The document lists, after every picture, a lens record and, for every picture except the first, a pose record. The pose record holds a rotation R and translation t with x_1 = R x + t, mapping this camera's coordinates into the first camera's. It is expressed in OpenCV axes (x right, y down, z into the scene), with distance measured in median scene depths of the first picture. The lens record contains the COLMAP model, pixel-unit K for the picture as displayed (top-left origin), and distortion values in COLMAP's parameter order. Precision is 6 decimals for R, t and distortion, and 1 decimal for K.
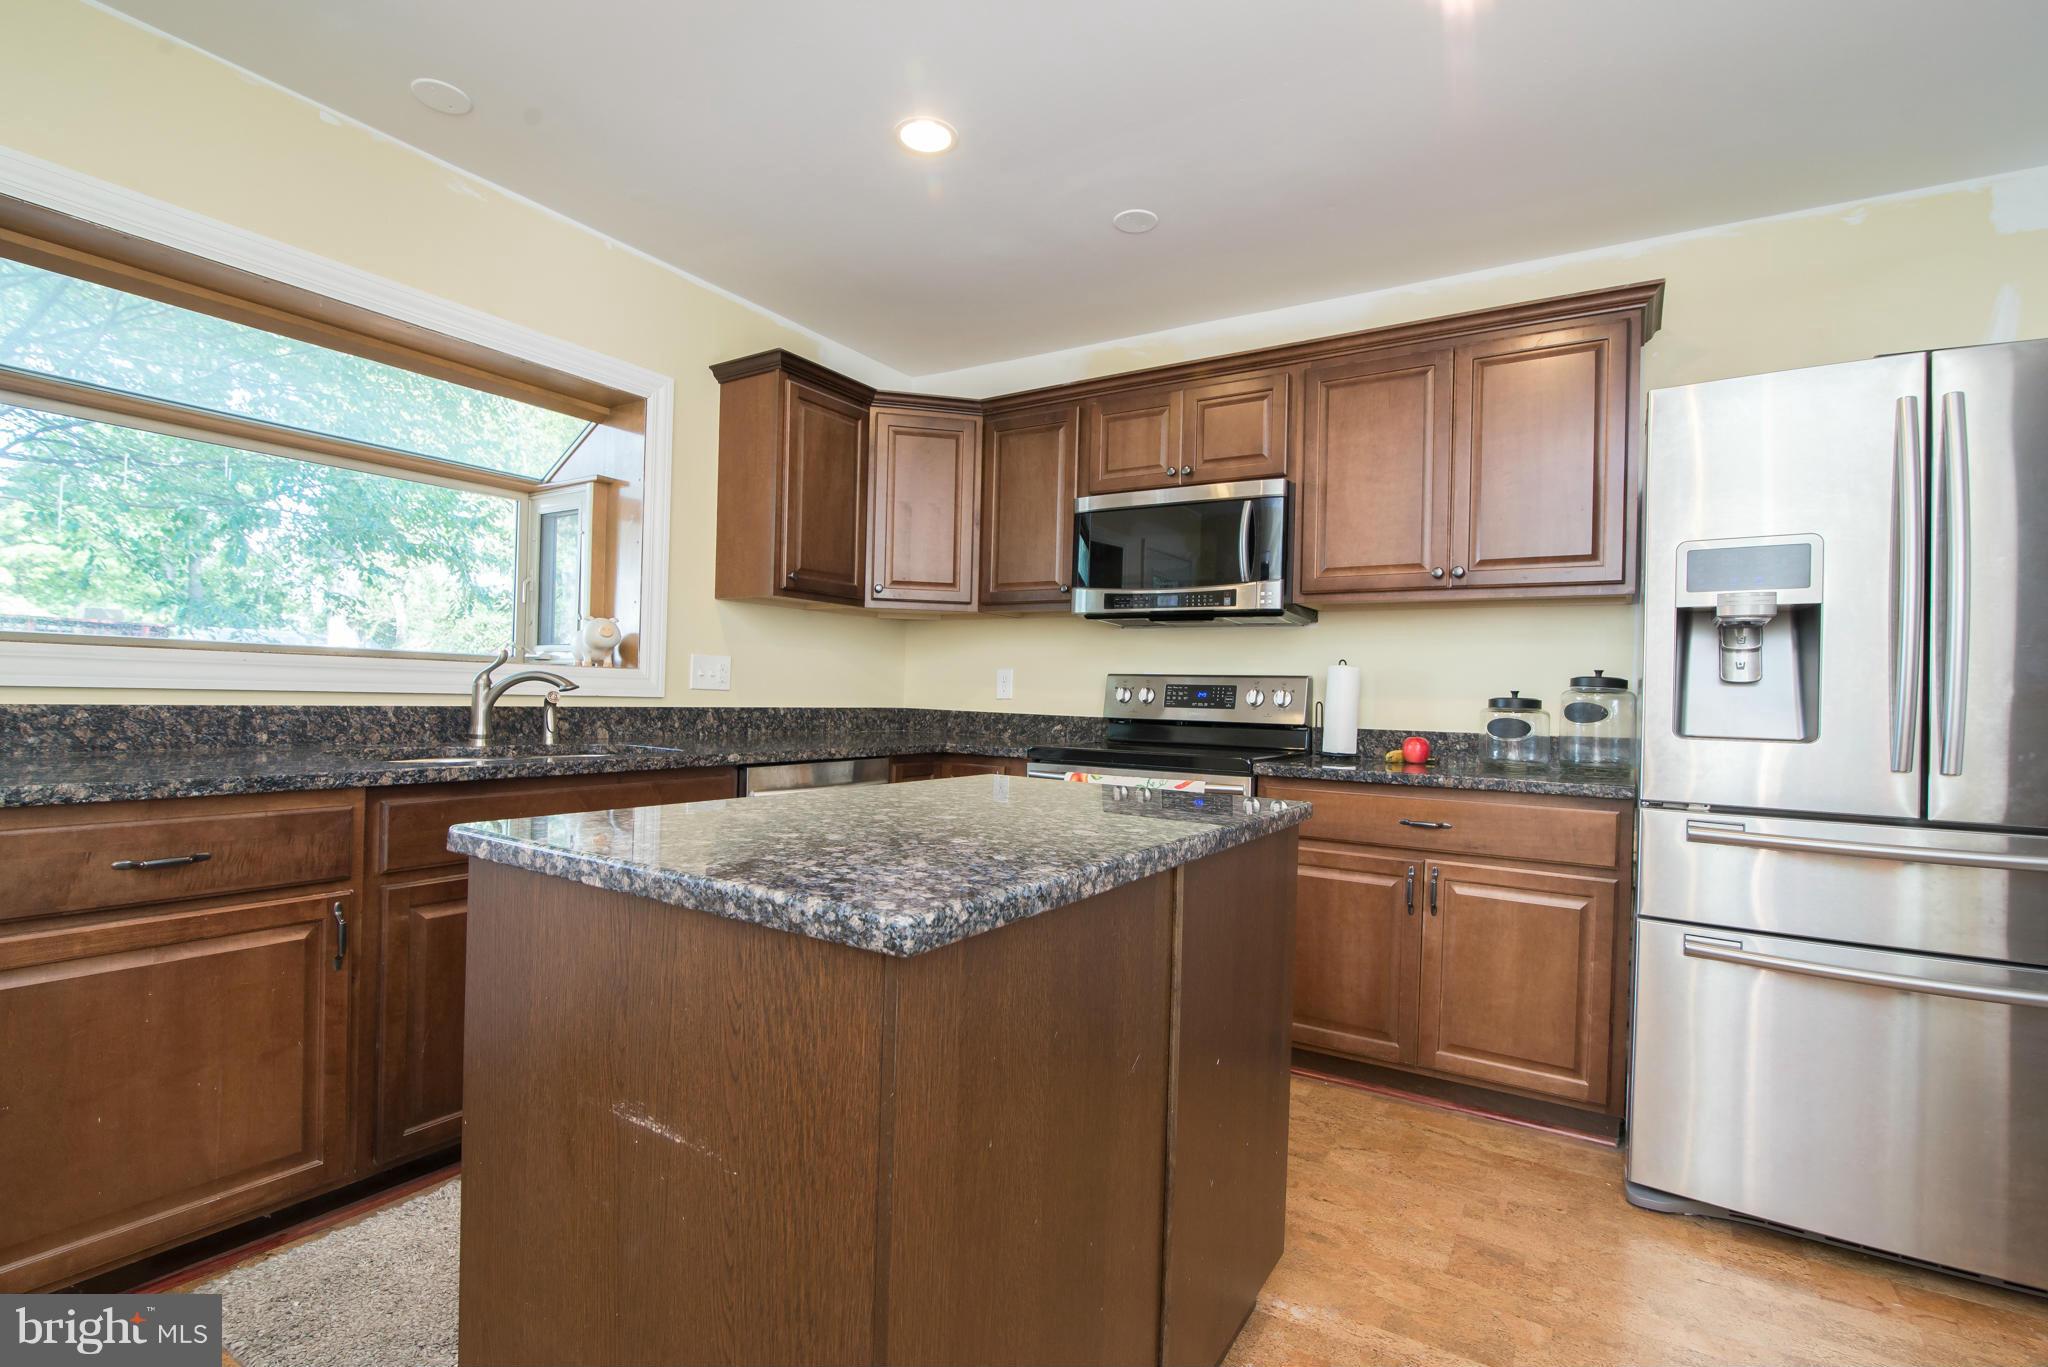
lens RADIAL K [[938.9, 0, 1014.9], [0, 938.9, 691.3], [0, 0, 1]] dist [-0.020334, 0.001760]
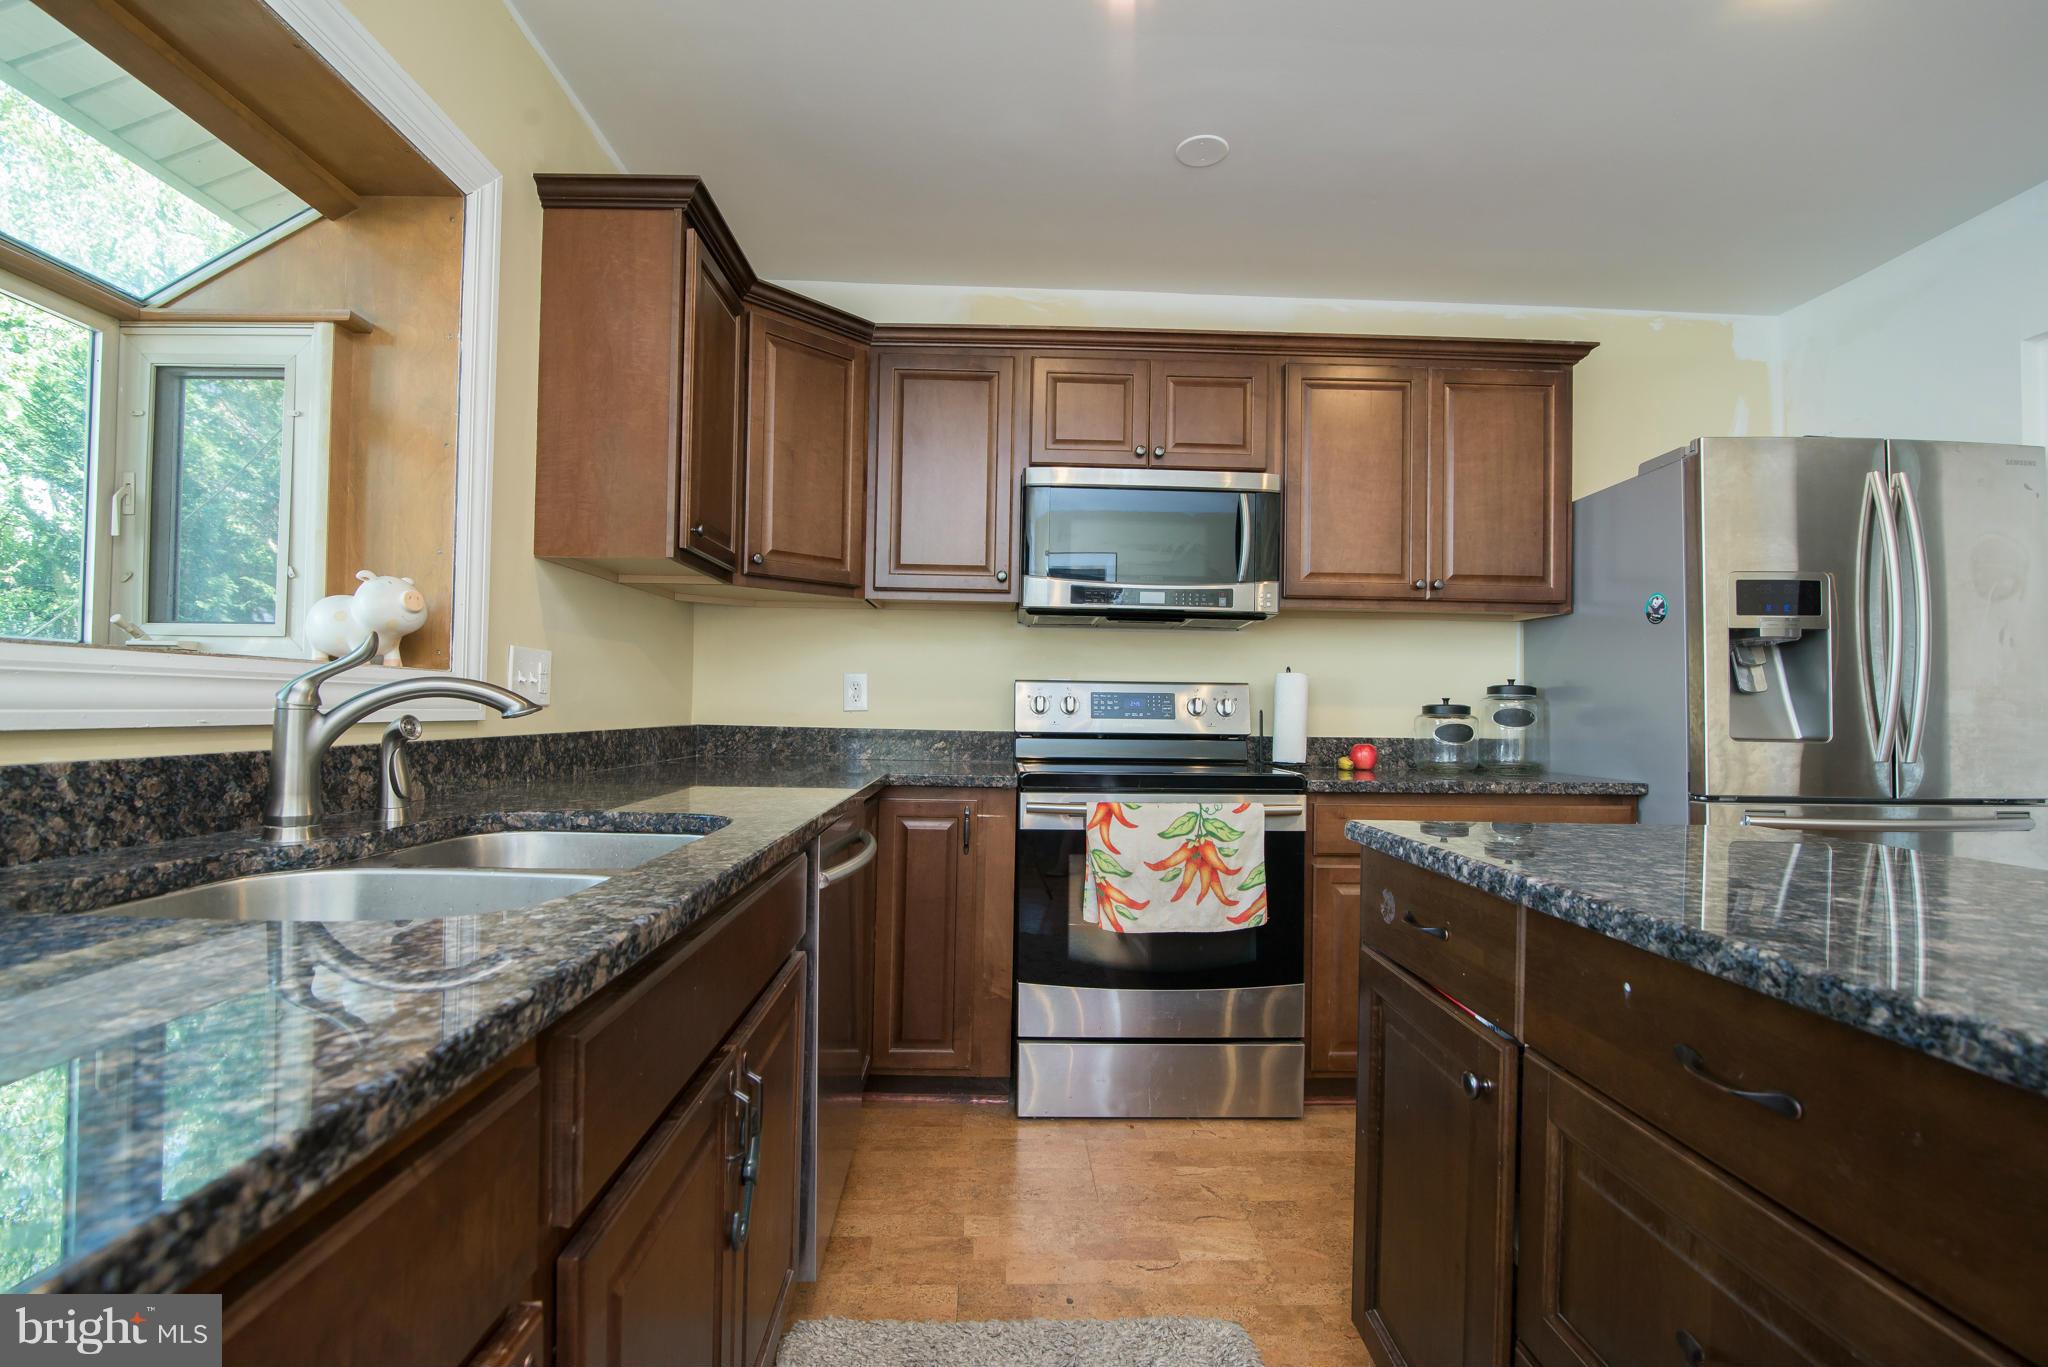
lens RADIAL K [[938.9, 0, 1014.9], [0, 938.9, 691.3], [0, 0, 1]] dist [-0.020334, 0.001760]
pose [[0.829850, -0.004343, 0.557970, -0.451722], [0.004609, 0.999989, 0.000929, -0.011169], [-0.557968, 0.001801, 0.829860, 0.360501]]
